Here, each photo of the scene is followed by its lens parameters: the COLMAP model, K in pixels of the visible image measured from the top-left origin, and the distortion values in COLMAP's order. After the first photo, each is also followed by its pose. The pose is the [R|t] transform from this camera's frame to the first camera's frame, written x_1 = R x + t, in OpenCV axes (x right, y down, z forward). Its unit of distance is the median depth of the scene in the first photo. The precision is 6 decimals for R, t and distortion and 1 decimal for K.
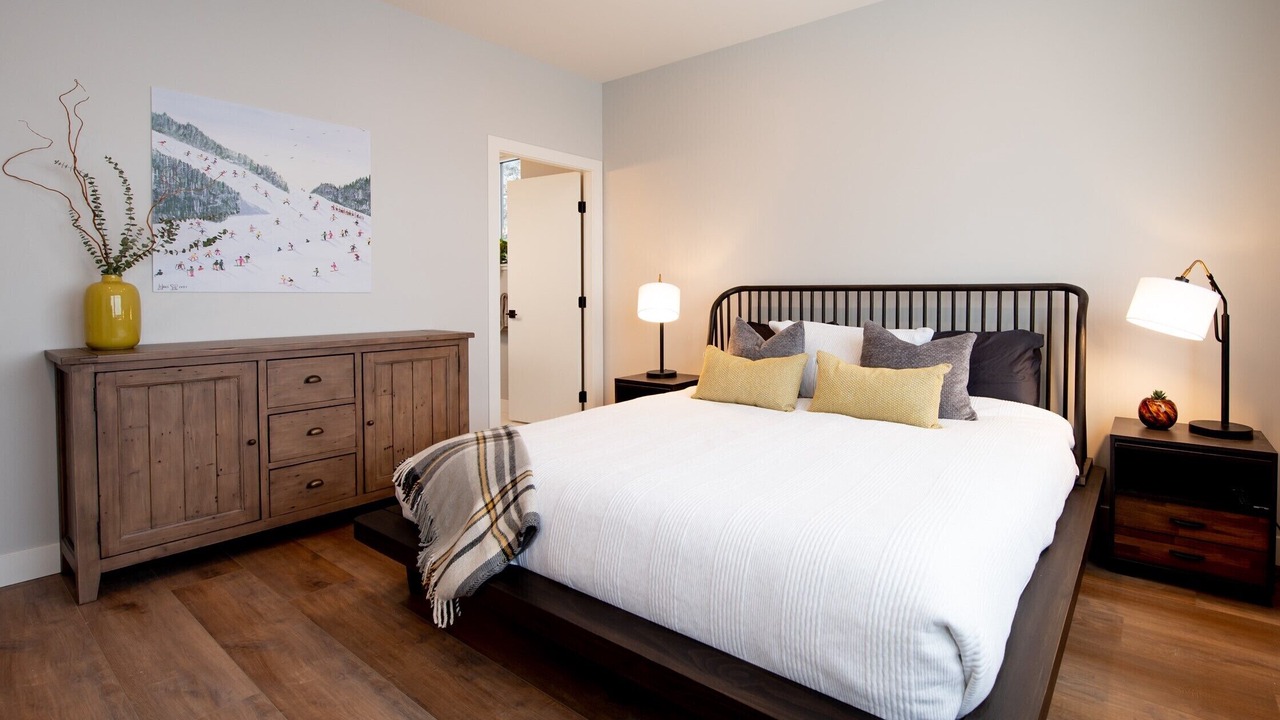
lens RADIAL K [[618.7, 0, 639.9], [0, 618.7, 381.2], [0, 0, 1]] dist [0.000989, 0.000250]
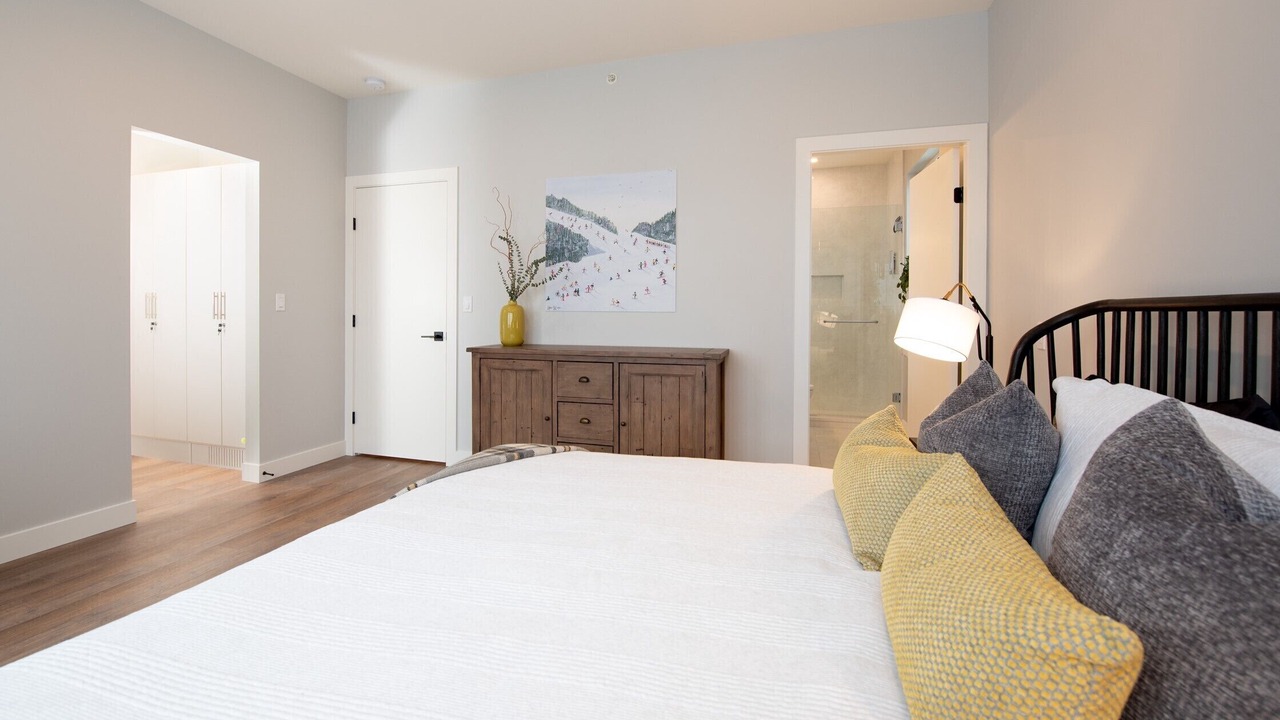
lens RADIAL K [[519.8, 0, 640.0], [0, 519.8, 360.0], [0, 0, 1]] dist [0.000258, -0.000023]
pose [[0.409932, 0.086068, -0.908046, 0.457288], [-0.133956, 0.990424, 0.033403, -0.089146], [0.902226, 0.107945, 0.417535, 0.622830]]
